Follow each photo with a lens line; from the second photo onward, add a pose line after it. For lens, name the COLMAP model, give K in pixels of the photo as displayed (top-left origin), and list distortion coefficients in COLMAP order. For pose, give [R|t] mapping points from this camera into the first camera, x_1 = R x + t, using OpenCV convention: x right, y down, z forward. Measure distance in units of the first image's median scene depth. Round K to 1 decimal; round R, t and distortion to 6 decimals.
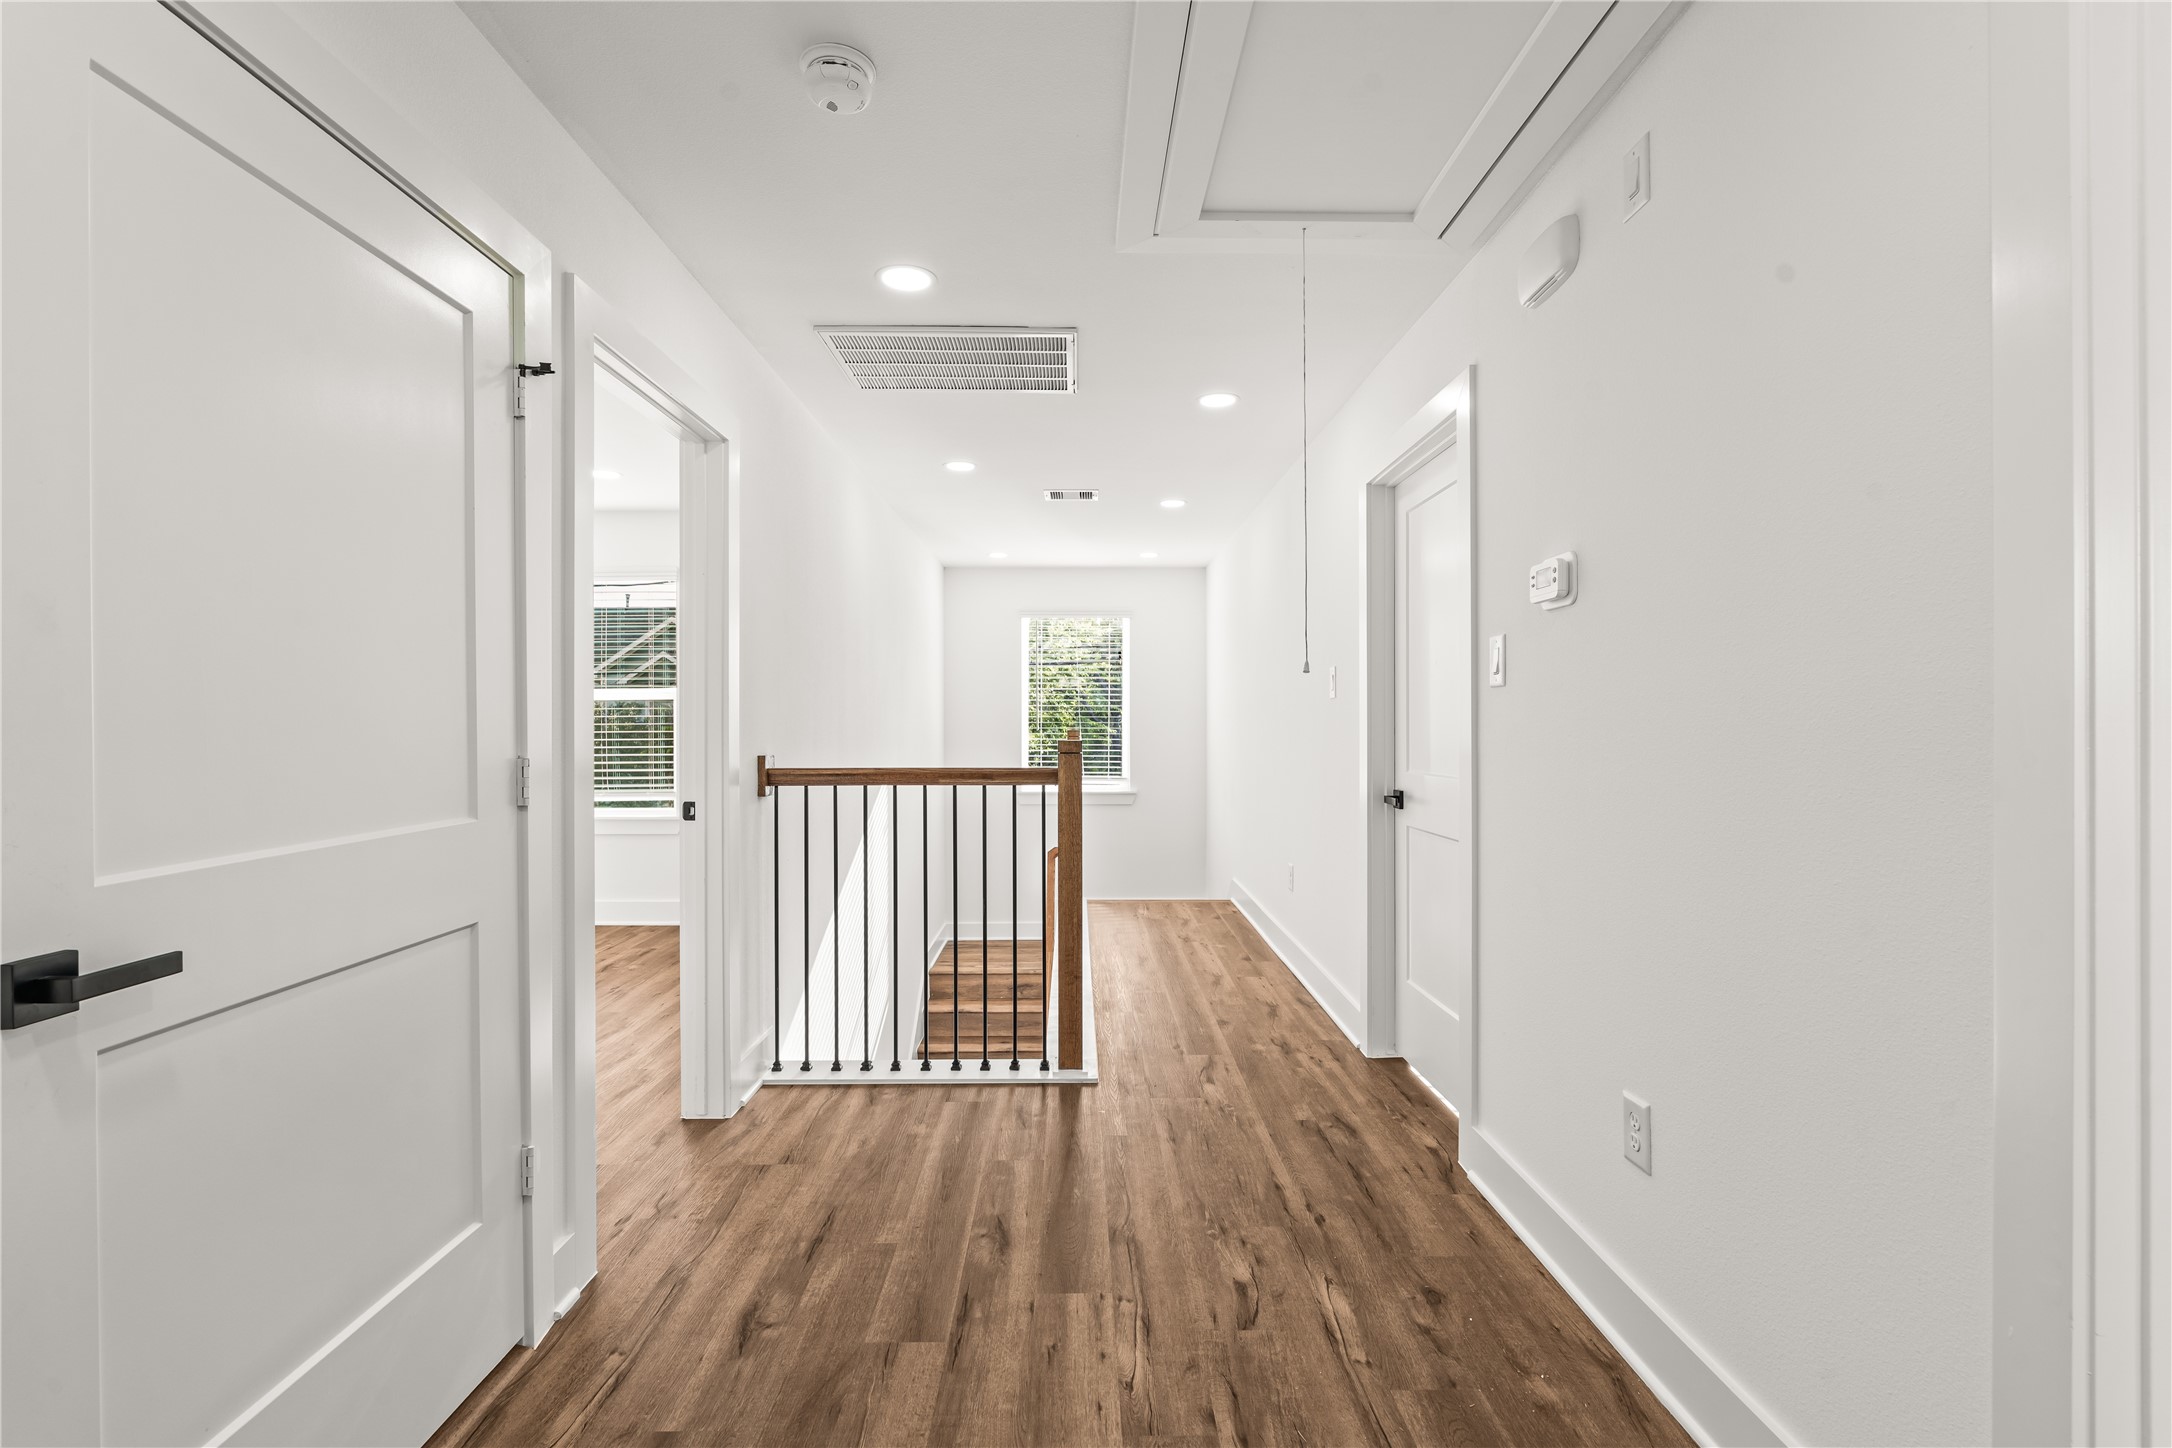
lens RADIAL K [[974.6, 0, 1079.7], [0, 974.6, 728.3], [0, 0, 1]] dist [-0.002342, 0.001469]
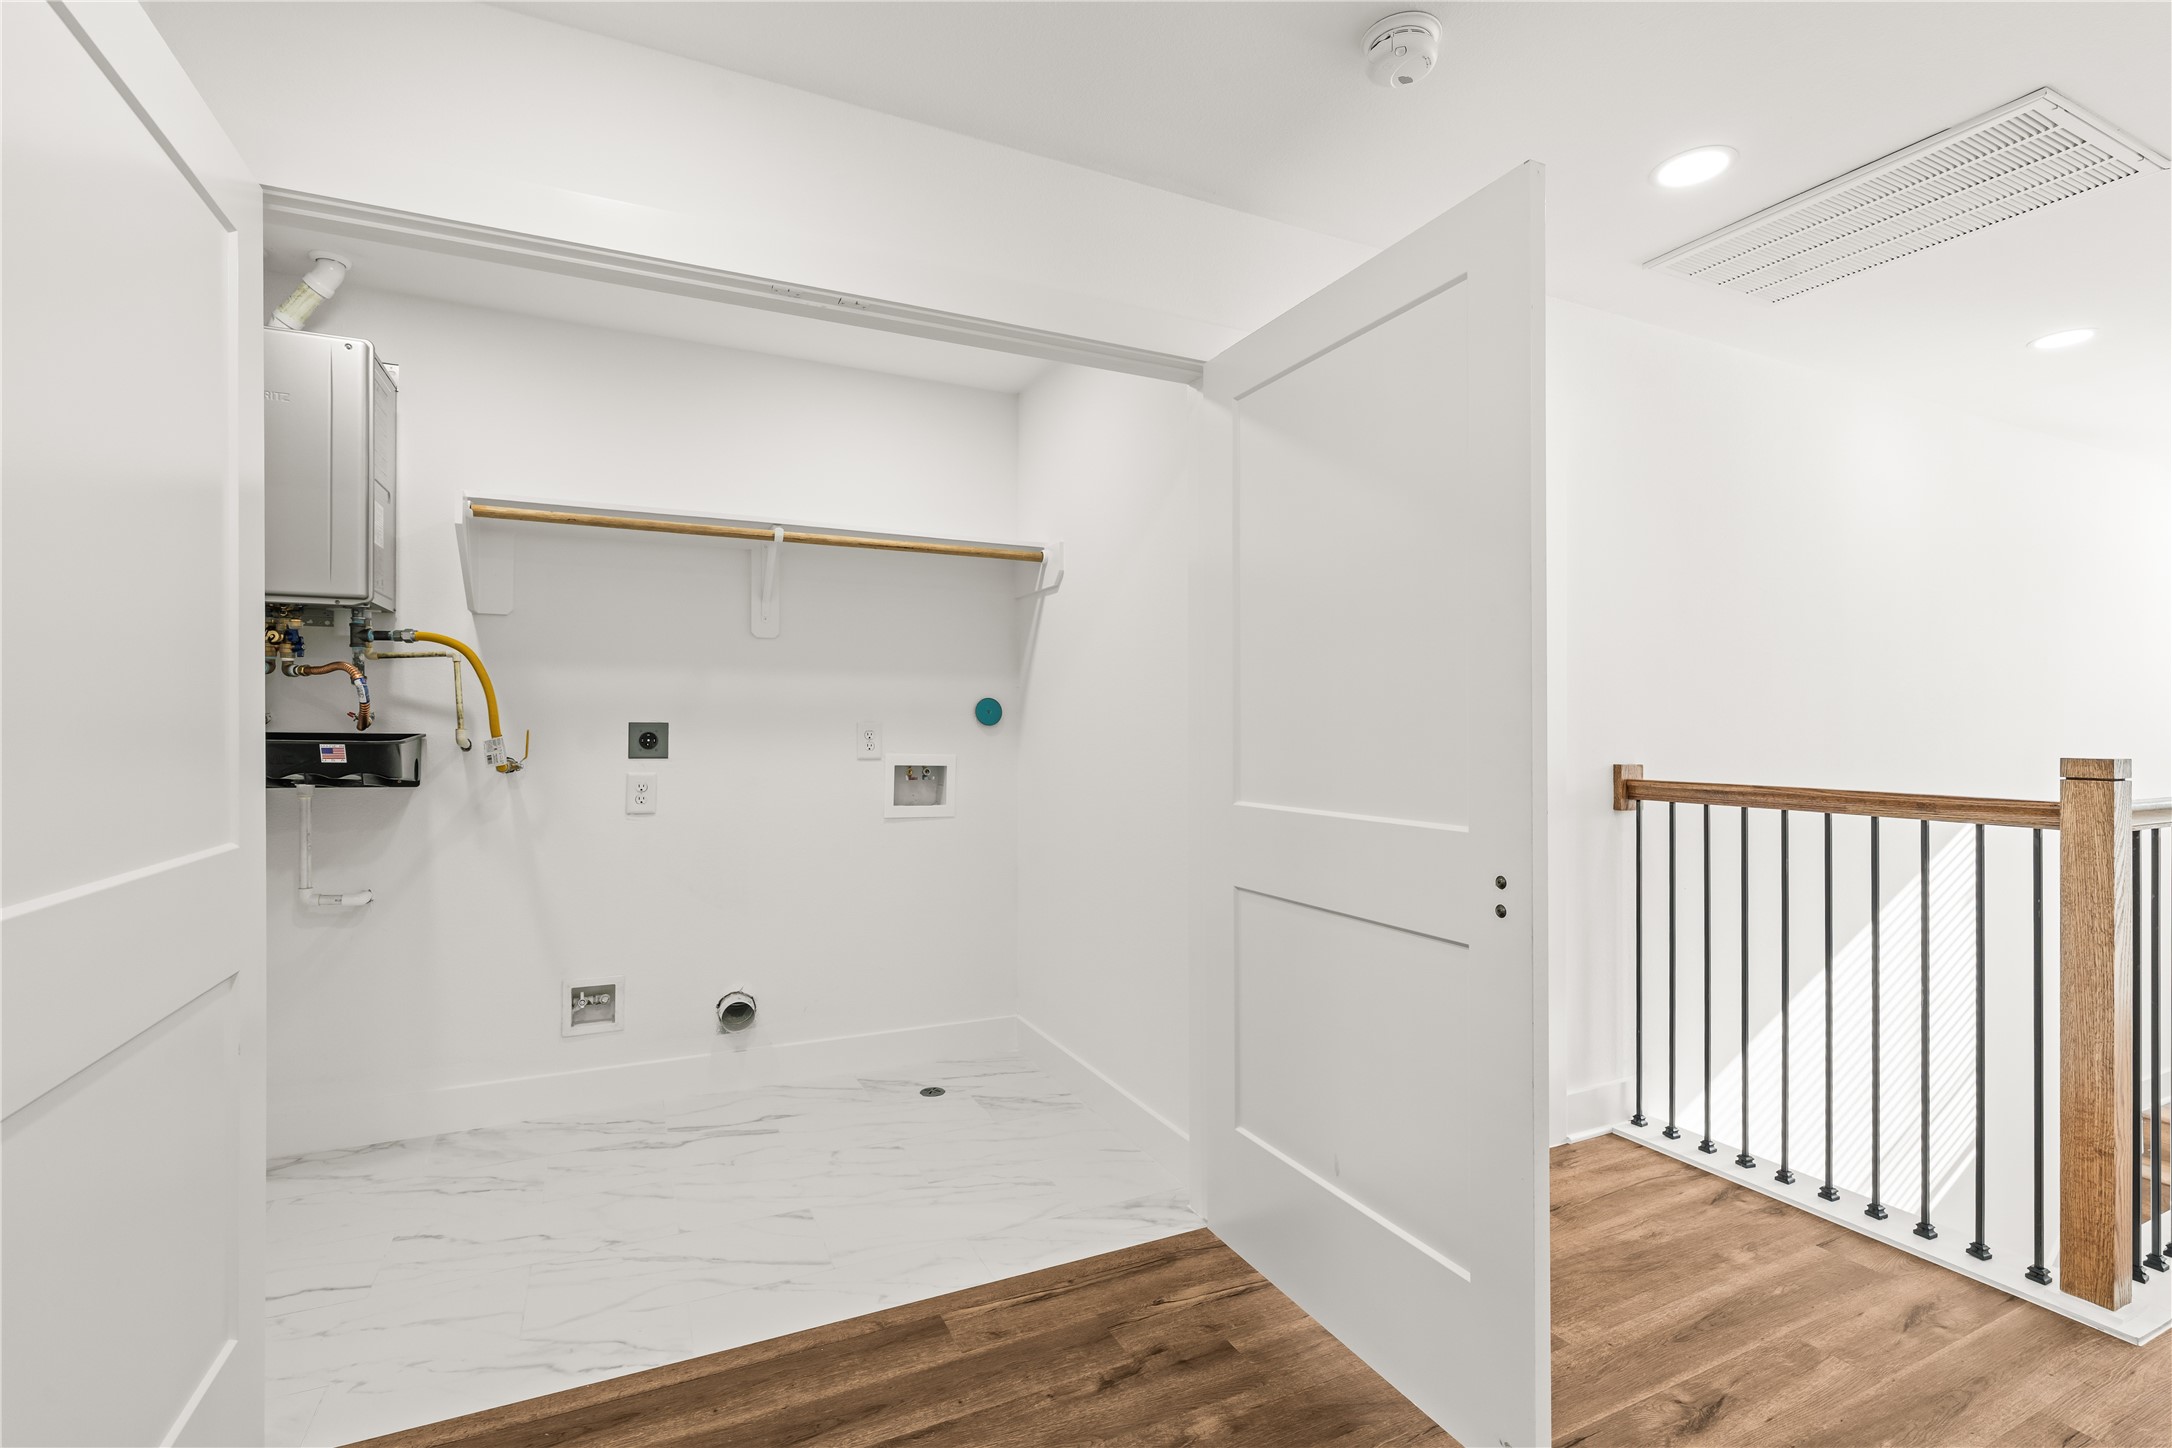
lens RADIAL K [[974.6, 0, 1082.6], [0, 974.6, 731.8], [0, 0, 1]] dist [-0.002342, 0.001469]
pose [[0.432902, 0.007347, -0.901411, 0.300491], [-0.009167, 0.999951, 0.003748, -0.000883], [0.901394, 0.006640, 0.432948, 0.194970]]
